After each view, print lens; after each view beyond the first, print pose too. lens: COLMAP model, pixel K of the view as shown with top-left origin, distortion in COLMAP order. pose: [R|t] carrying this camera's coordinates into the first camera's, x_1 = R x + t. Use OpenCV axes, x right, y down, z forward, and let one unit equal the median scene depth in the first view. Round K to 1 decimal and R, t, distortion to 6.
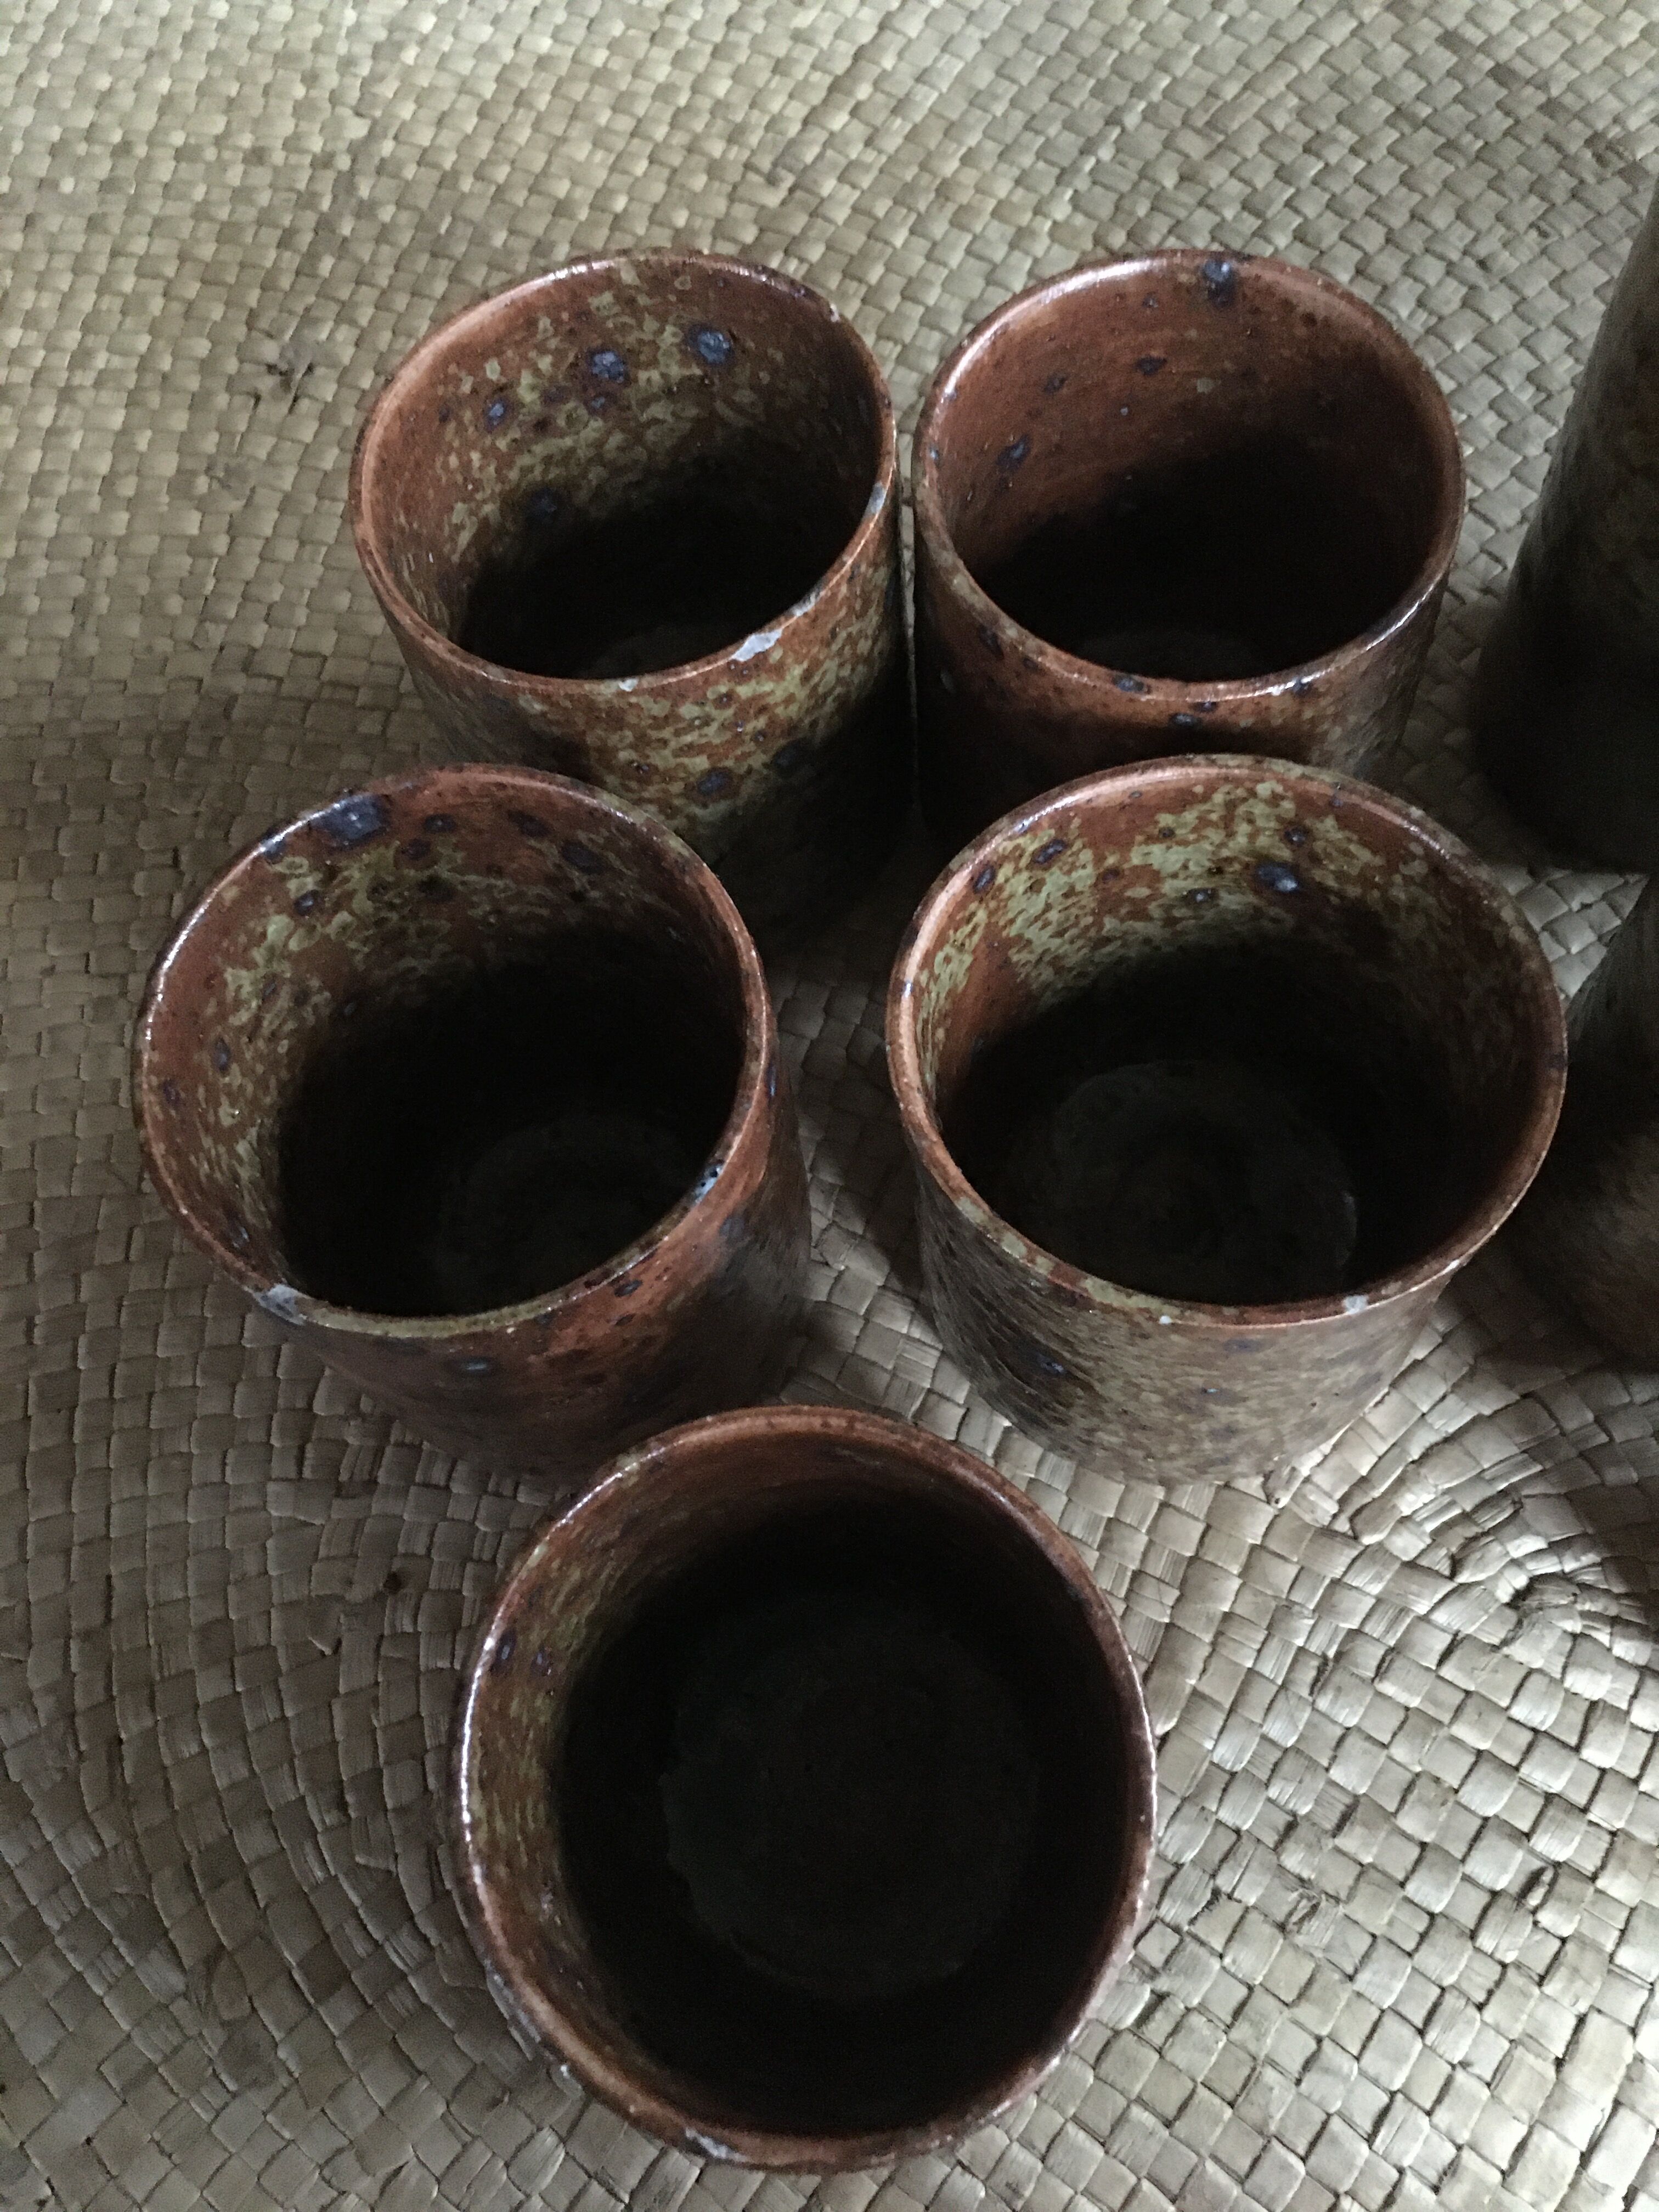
lens RADIAL K [[1902.3, 0, 835.6], [0, 1902.3, 1101.5], [0, 0, 1]] dist [0.083104, -0.129295]
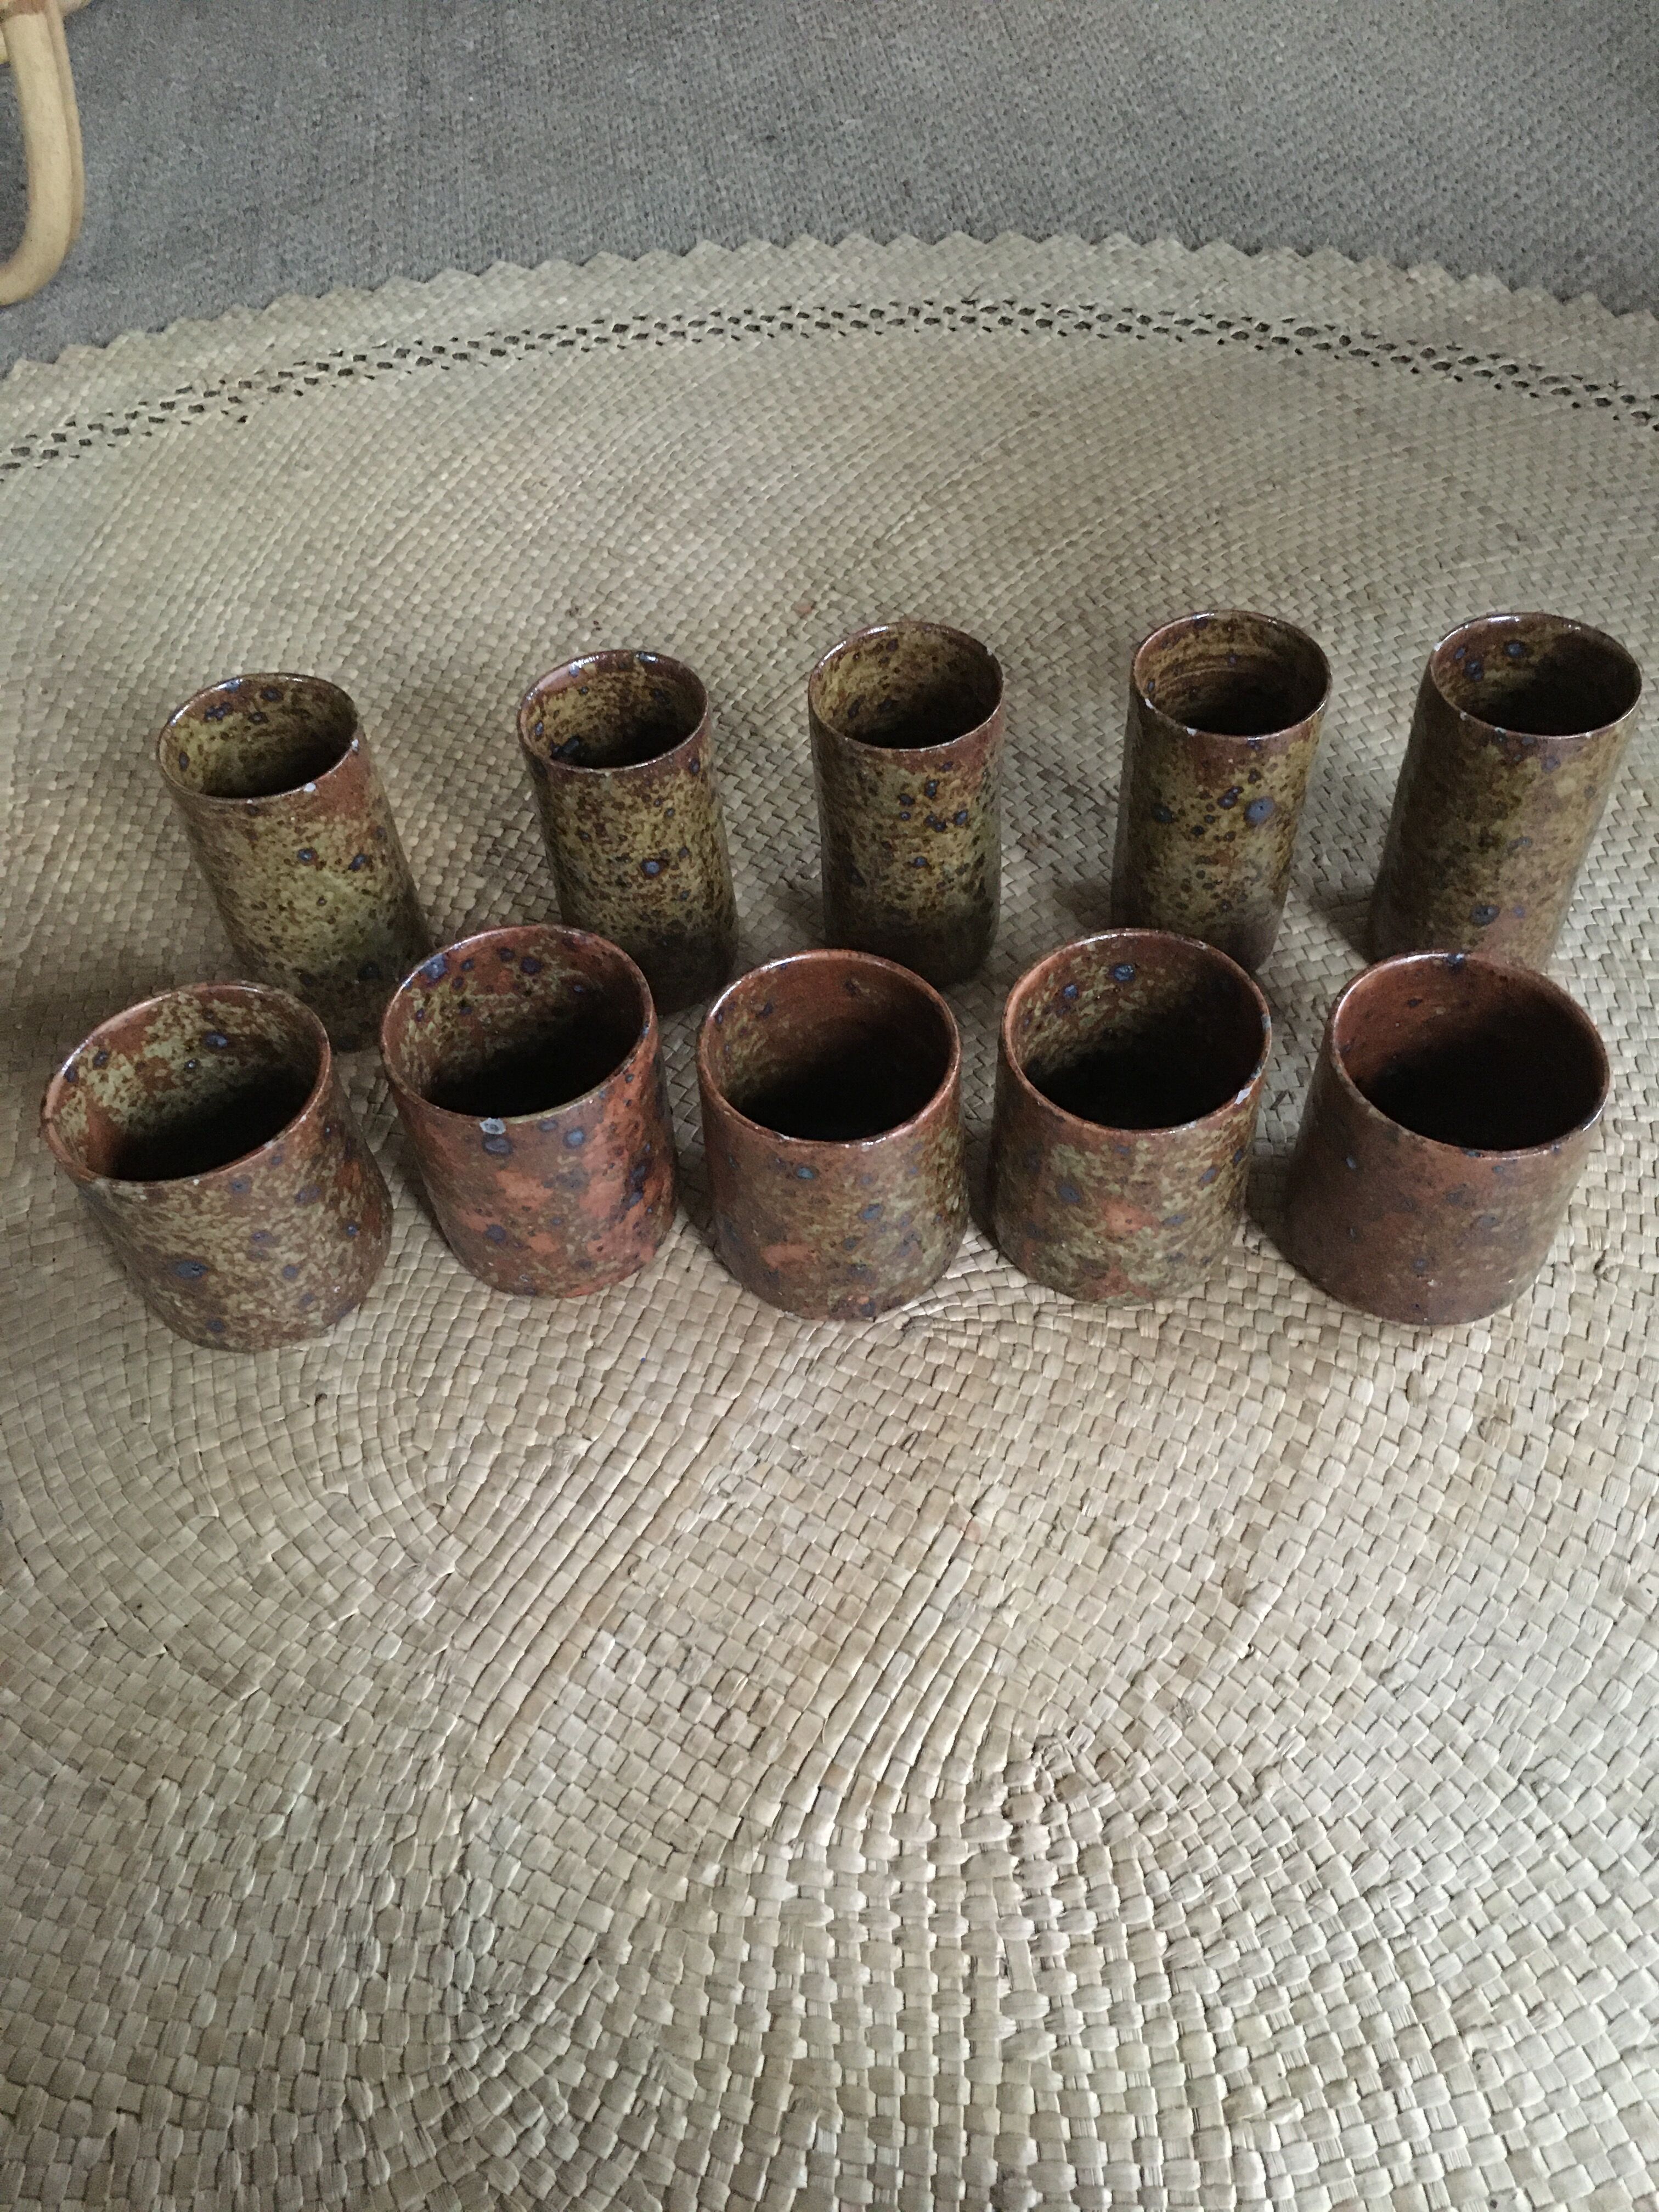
lens RADIAL K [[1902.3, 0, 846.0], [0, 1902.3, 1104.0], [0, 0, 1]] dist [0.083104, -0.129295]
pose [[0.995331, -0.046067, 0.084813, 0.092389], [0.069447, 0.952073, -0.297884, 0.451791], [-0.067025, 0.302383, 0.950827, -0.717947]]
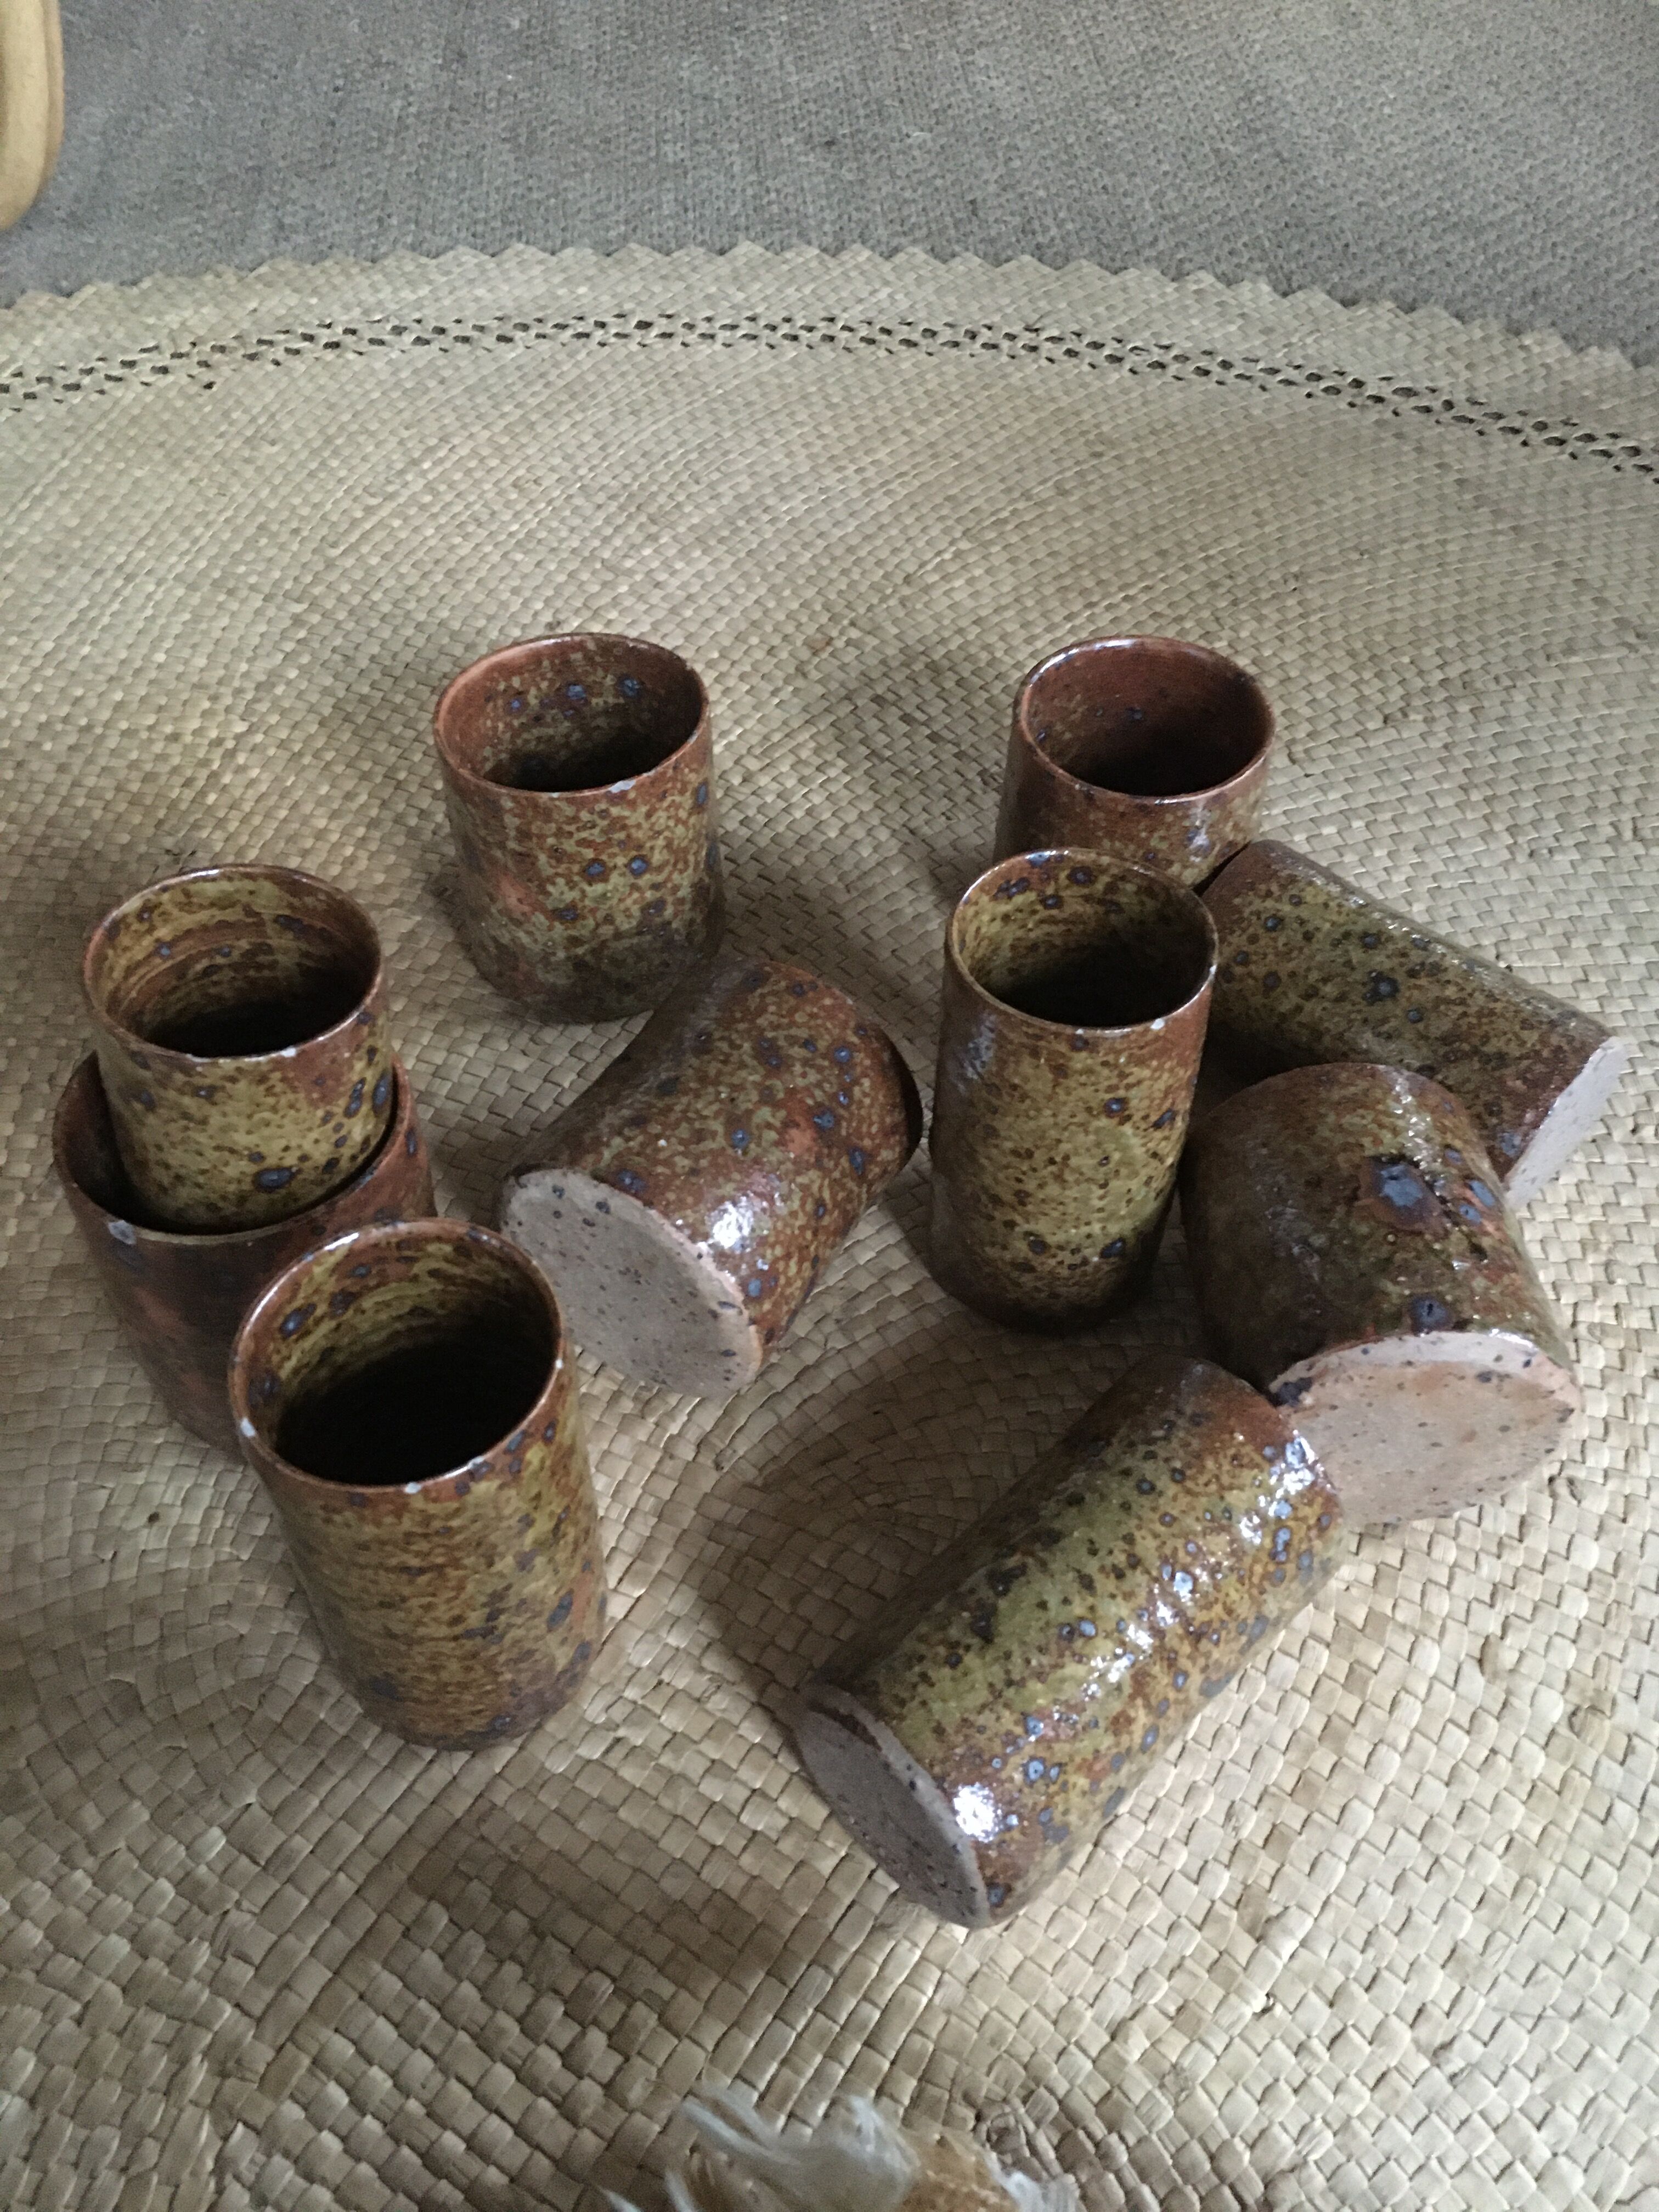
lens RADIAL K [[1902.3, 0, 845.9], [0, 1902.3, 1100.8], [0, 0, 1]] dist [0.083104, -0.129295]
pose [[0.995113, 0.041385, 0.089649, 0.128914], [-0.009275, 0.943091, -0.332405, 0.330741], [-0.098303, 0.329949, 0.938866, -0.469599]]
